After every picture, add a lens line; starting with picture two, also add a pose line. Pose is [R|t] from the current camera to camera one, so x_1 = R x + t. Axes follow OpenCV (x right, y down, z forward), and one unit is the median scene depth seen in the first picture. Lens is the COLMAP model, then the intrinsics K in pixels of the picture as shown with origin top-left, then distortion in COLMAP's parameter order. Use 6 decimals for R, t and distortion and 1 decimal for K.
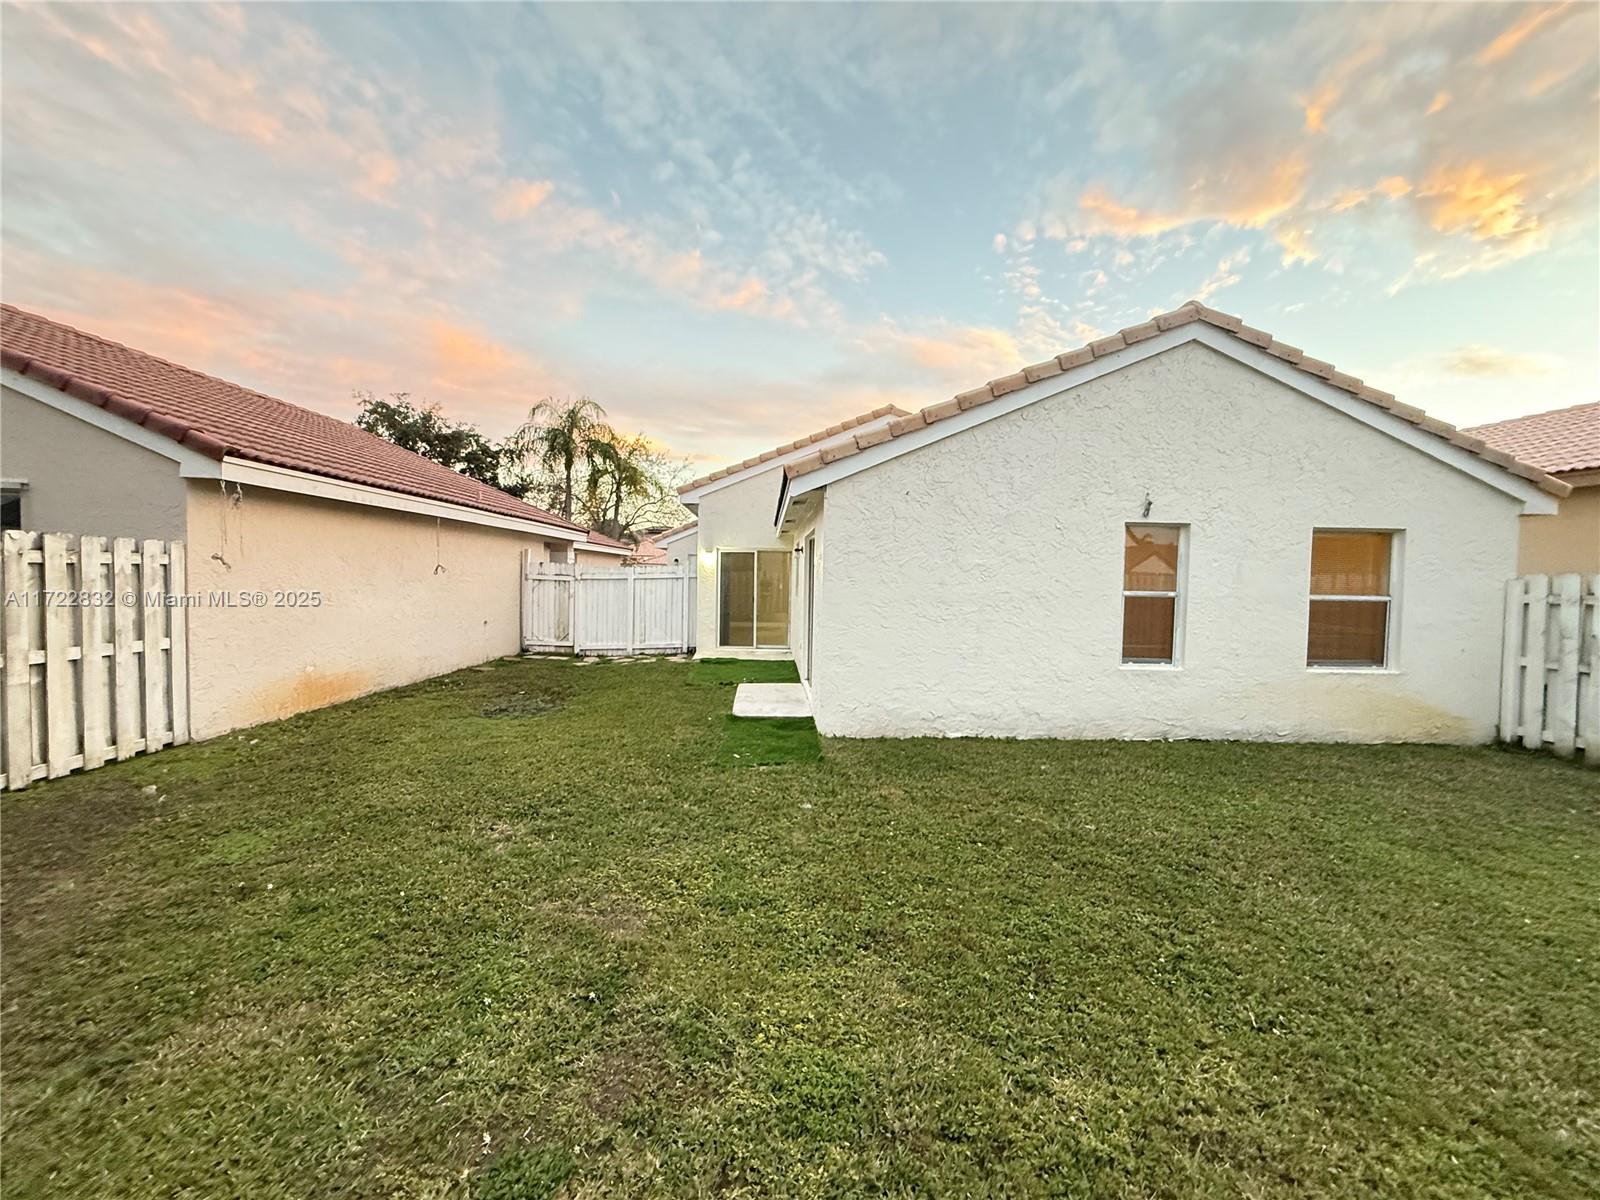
lens RADIAL K [[638.2, 0, 796.3], [0, 638.2, 600.5], [0, 0, 1]] dist [-0.000949, 0.000367]
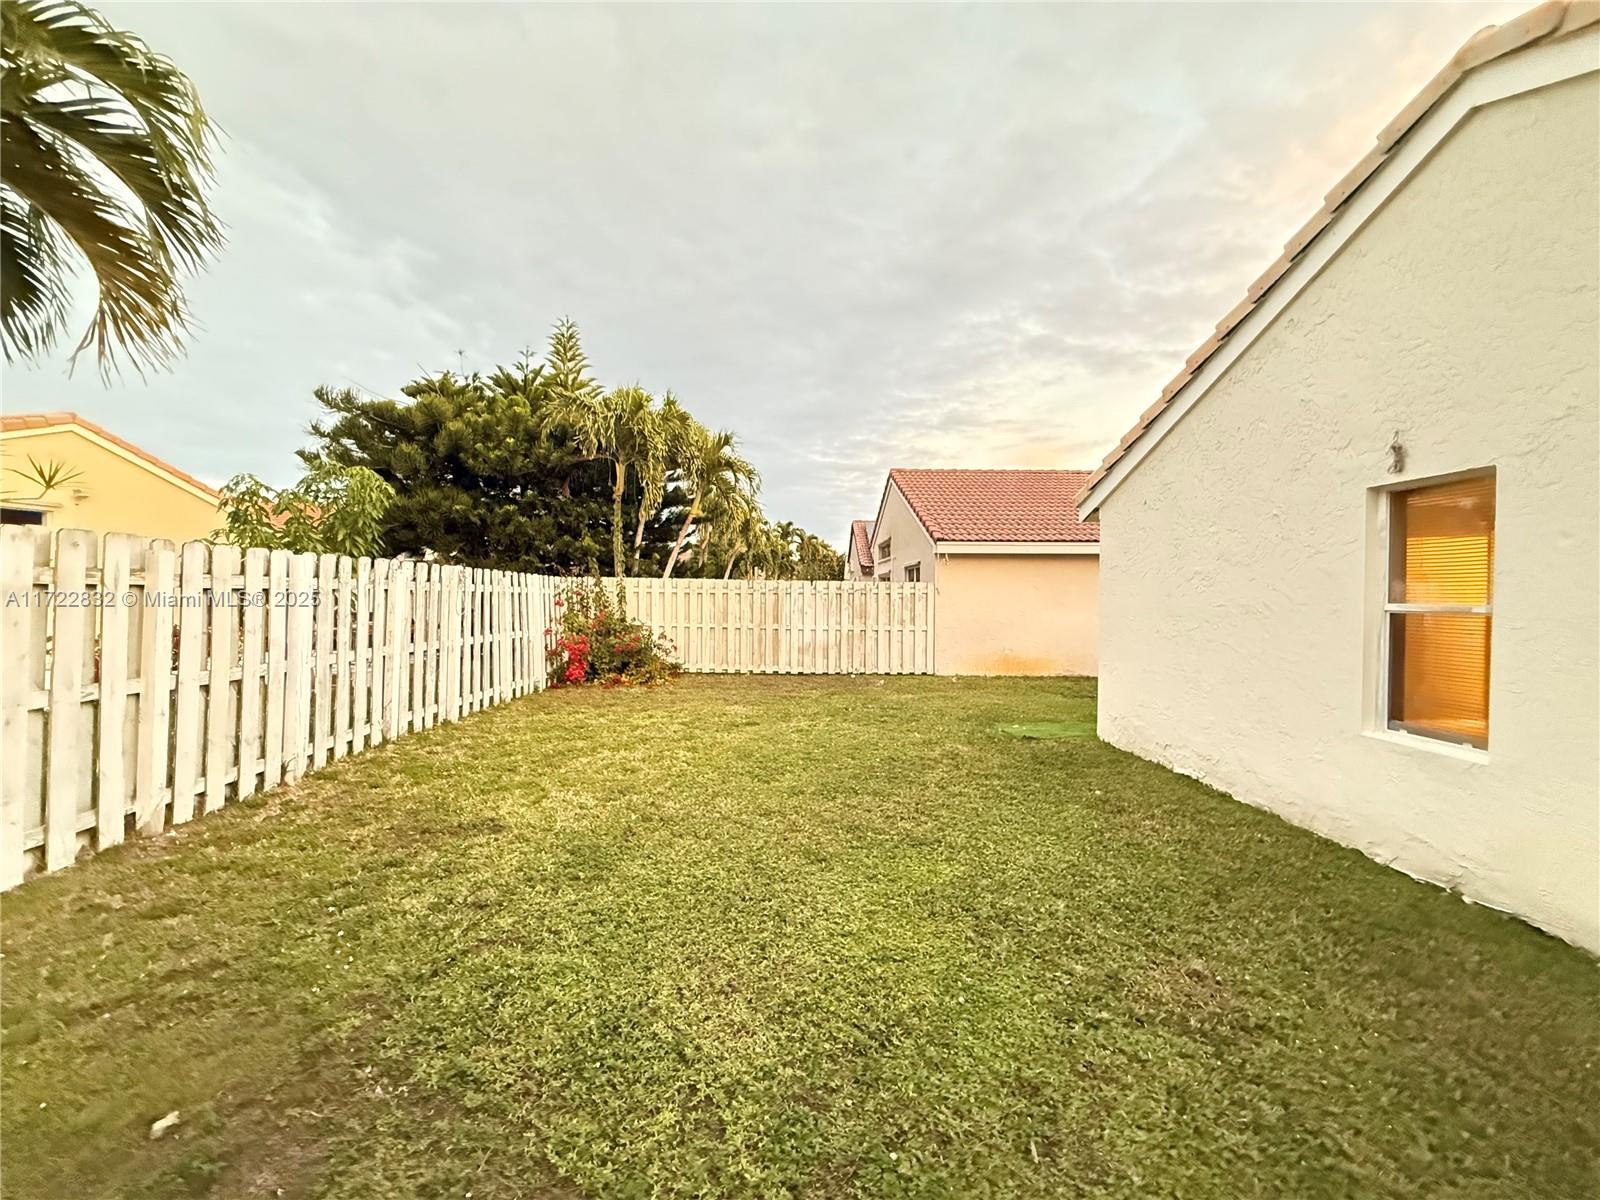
lens RADIAL K [[638.2, 0, 796.3], [0, 638.2, 600.5], [0, 0, 1]] dist [-0.000949, 0.000367]
pose [[0.004650, -0.009550, -0.999944, 1.097763], [-0.044506, 0.998962, -0.009748, 0.012084], [0.998998, 0.044549, 0.004220, 0.462750]]
